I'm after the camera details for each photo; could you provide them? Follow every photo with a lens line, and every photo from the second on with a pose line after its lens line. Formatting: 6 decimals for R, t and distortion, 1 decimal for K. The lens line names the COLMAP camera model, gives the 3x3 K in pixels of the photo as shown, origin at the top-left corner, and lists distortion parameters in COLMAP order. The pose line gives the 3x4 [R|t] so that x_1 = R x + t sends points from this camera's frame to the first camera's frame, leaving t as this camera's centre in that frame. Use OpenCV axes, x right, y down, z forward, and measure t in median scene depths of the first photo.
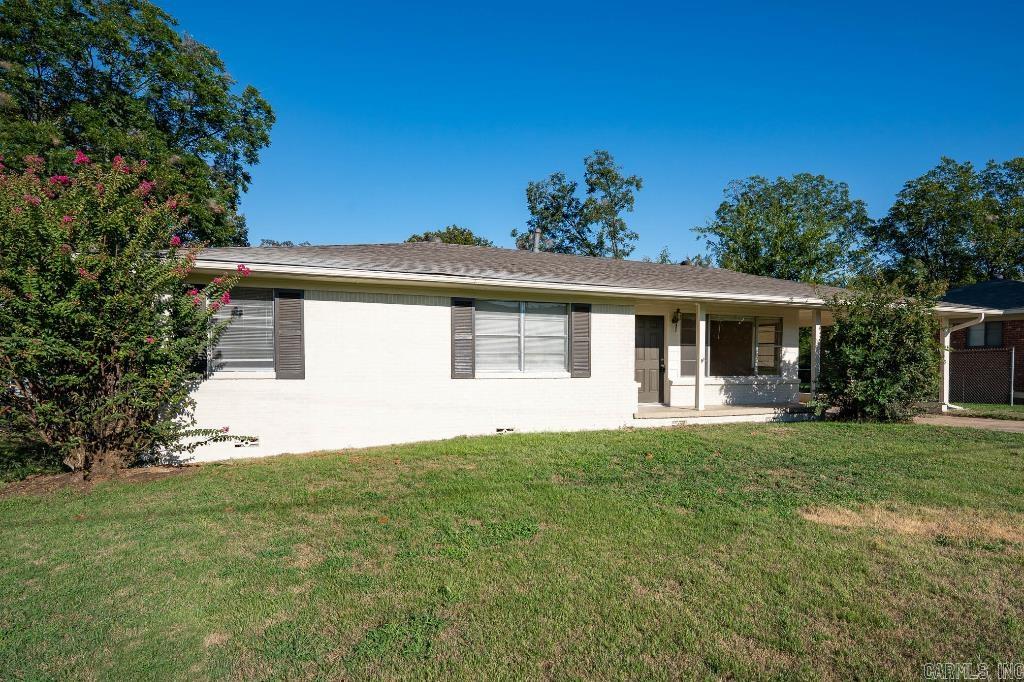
lens RADIAL K [[412.2, 0, 489.3], [0, 412.2, 369.6], [0, 0, 1]] dist [-0.002346, -0.000179]
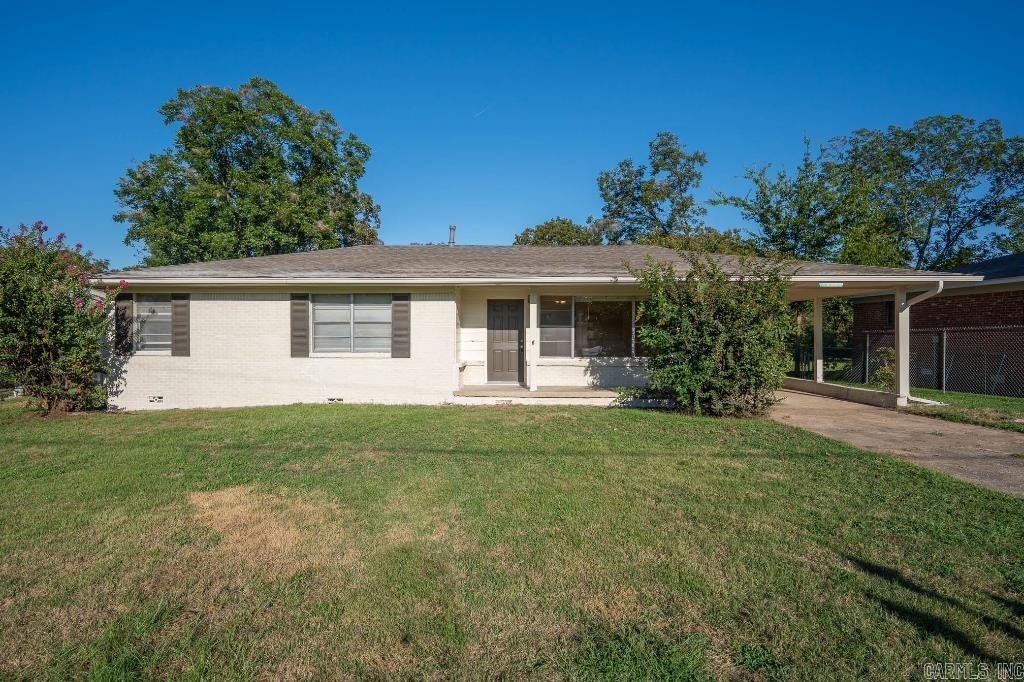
lens RADIAL K [[357.8, 0, 509.1], [0, 357.8, 340.2], [0, 0, 1]] dist [-0.001176, -0.000130]
pose [[0.951391, 0.001855, -0.307981, 0.760212], [-0.003805, 0.999976, -0.005732, -0.023278], [0.307963, 0.006625, 0.951375, 0.135943]]
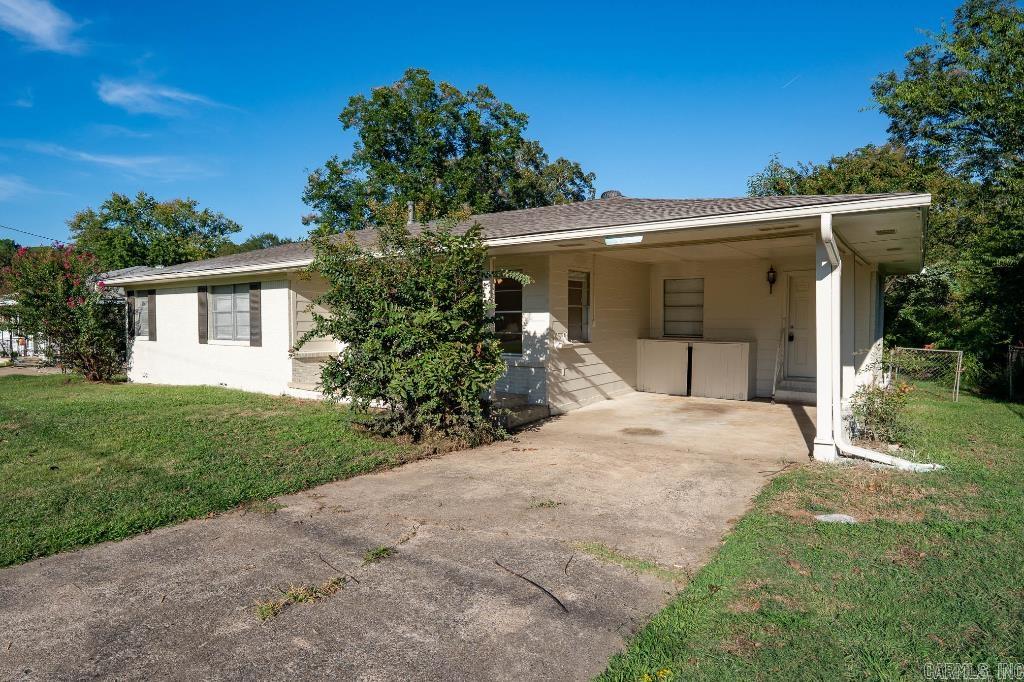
lens RADIAL K [[412.2, 0, 512.7], [0, 412.2, 335.1], [0, 0, 1]] dist [-0.002346, -0.000179]
pose [[0.741485, 0.020623, -0.670653, 1.414907], [-0.005059, 0.999671, 0.025147, -0.041420], [0.670950, -0.015253, 0.741345, 0.584965]]
